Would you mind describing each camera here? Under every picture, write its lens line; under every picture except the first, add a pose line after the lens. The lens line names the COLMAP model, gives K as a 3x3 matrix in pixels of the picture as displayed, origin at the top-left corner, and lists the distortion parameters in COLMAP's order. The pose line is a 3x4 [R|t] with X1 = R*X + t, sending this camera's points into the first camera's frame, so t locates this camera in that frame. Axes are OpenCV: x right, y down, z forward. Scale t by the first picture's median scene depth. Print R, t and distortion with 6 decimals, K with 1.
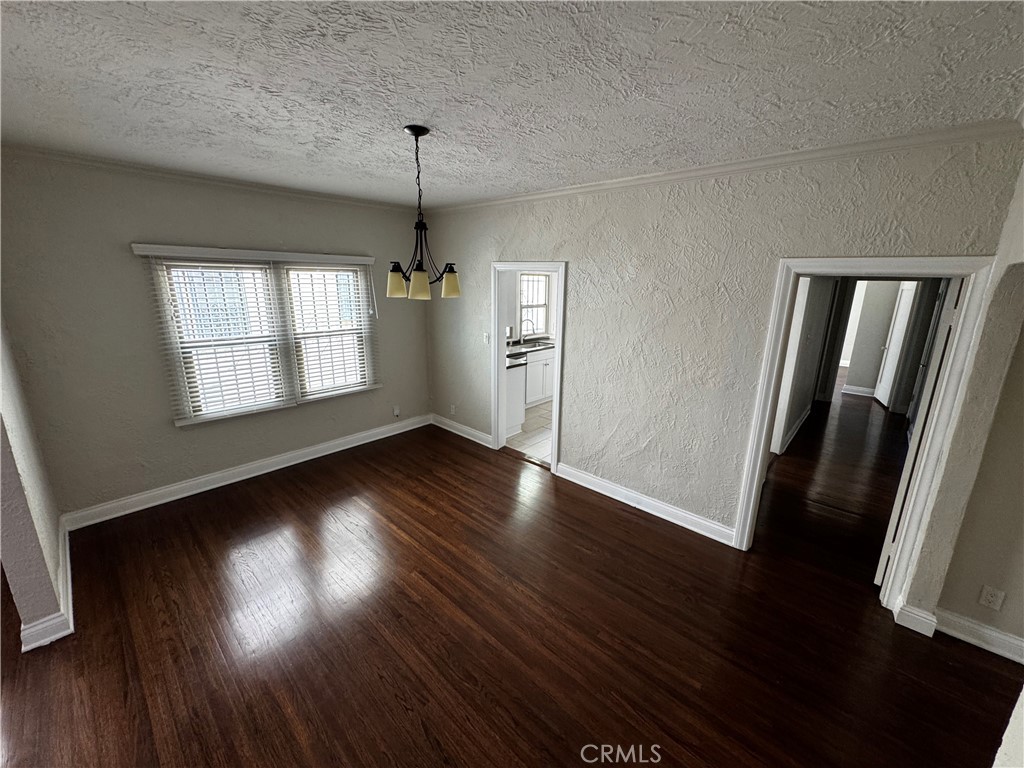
lens RADIAL K [[411.4, 0, 512.0], [0, 411.4, 384.0], [0, 0, 1]] dist [0.000189, 0.000114]
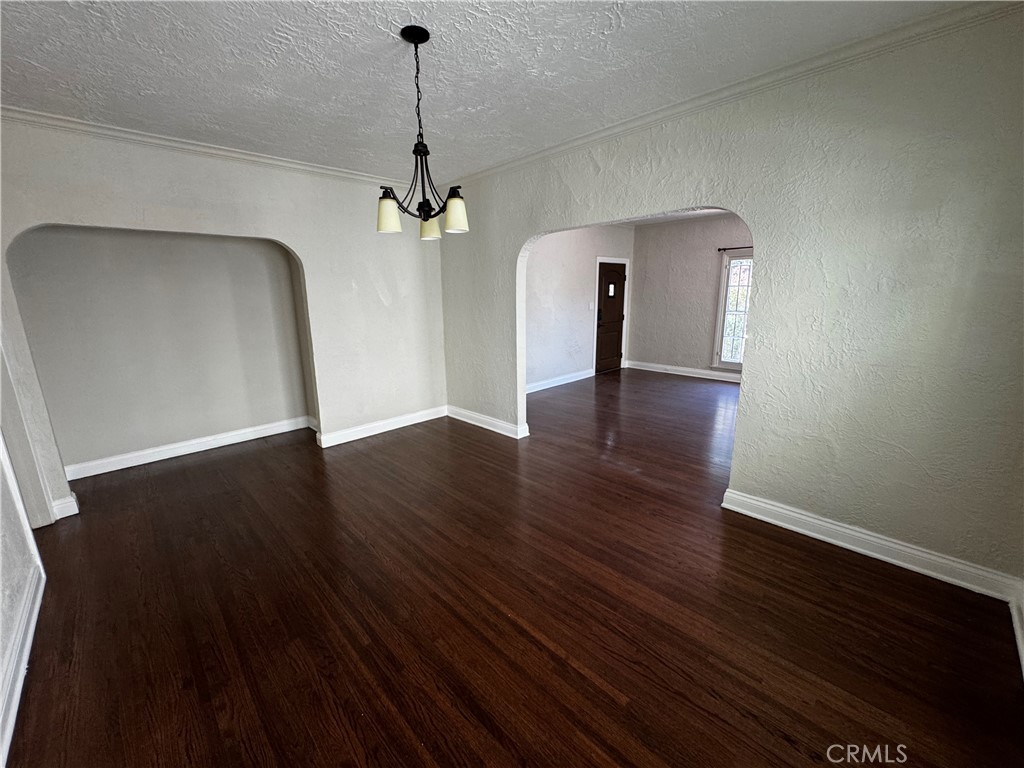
lens RADIAL K [[411.4, 0, 512.0], [0, 411.4, 384.0], [0, 0, 1]] dist [0.000189, 0.000114]
pose [[-0.998971, -0.011421, 0.043897, -0.305863], [0.009741, 0.891180, 0.453545, -0.222210], [-0.044300, 0.453506, -0.890152, 1.331139]]
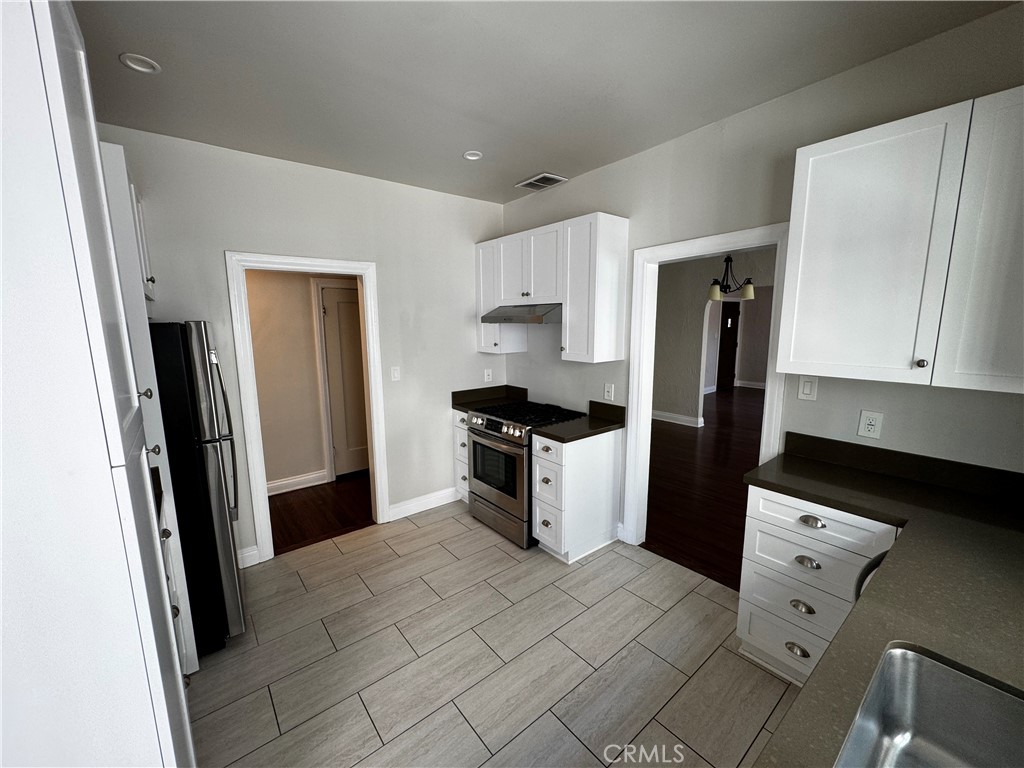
lens RADIAL K [[411.4, 0, 512.0], [0, 411.4, 384.0], [0, 0, 1]] dist [0.000189, 0.000114]
pose [[-0.989179, -0.026018, 0.144388, 0.295116], [0.032706, 0.920278, 0.389896, -0.410252], [-0.143021, 0.390400, -0.909468, 1.982836]]
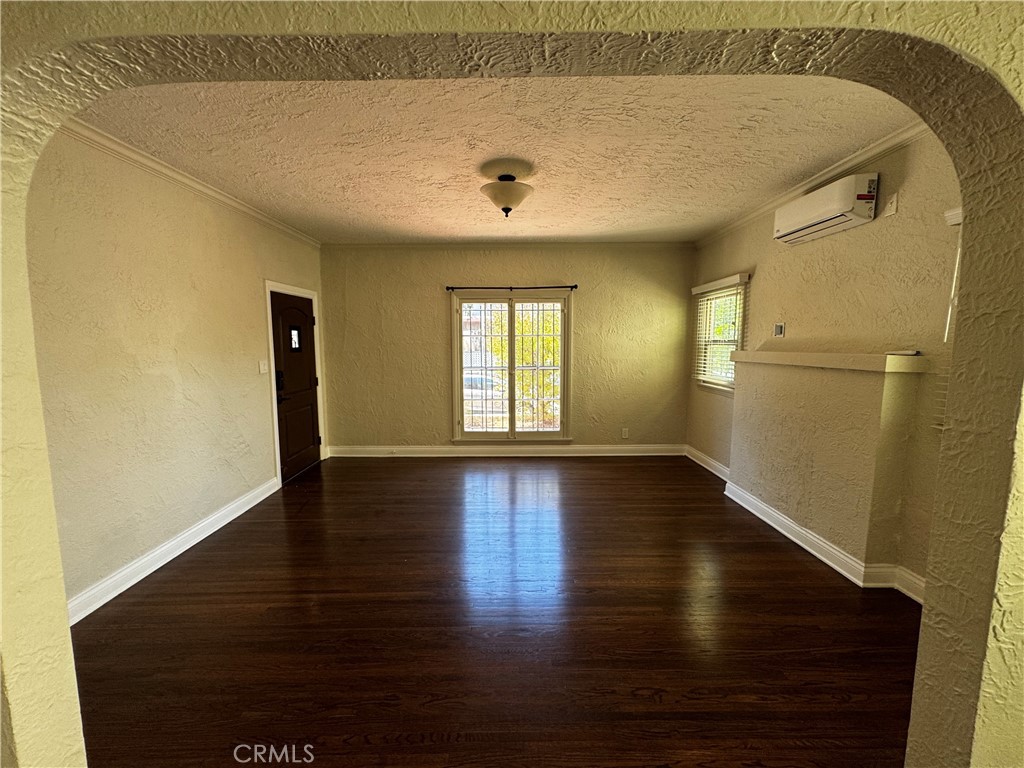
lens RADIAL K [[411.4, 0, 512.0], [0, 411.4, 384.0], [0, 0, 1]] dist [0.000189, 0.000114]
pose [[-0.730020, 0.060094, -0.680779, -0.334102], [-0.174493, 0.946722, 0.270683, -0.009872], [0.660775, 0.316395, -0.680640, 0.530876]]
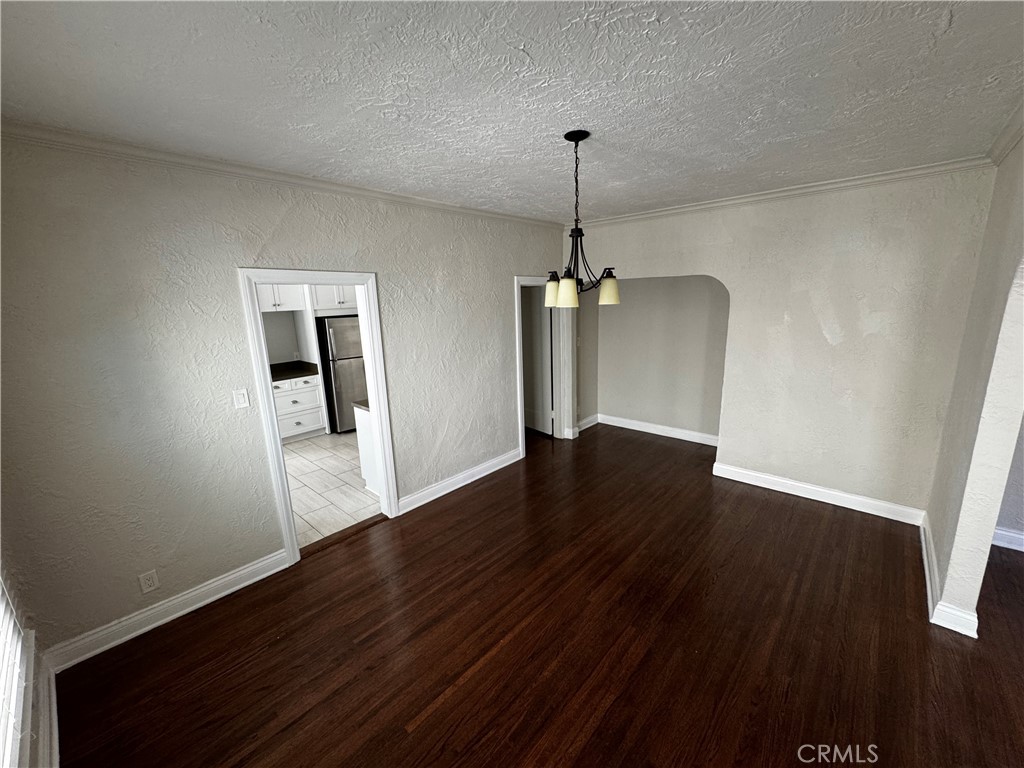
lens RADIAL K [[411.4, 0, 512.0], [0, 411.4, 384.0], [0, 0, 1]] dist [0.000189, 0.000114]
pose [[-0.007862, -0.227562, 0.973732, -0.838069], [0.278466, 0.934745, 0.220699, -0.204188], [-0.960414, 0.272887, 0.056019, 0.795359]]
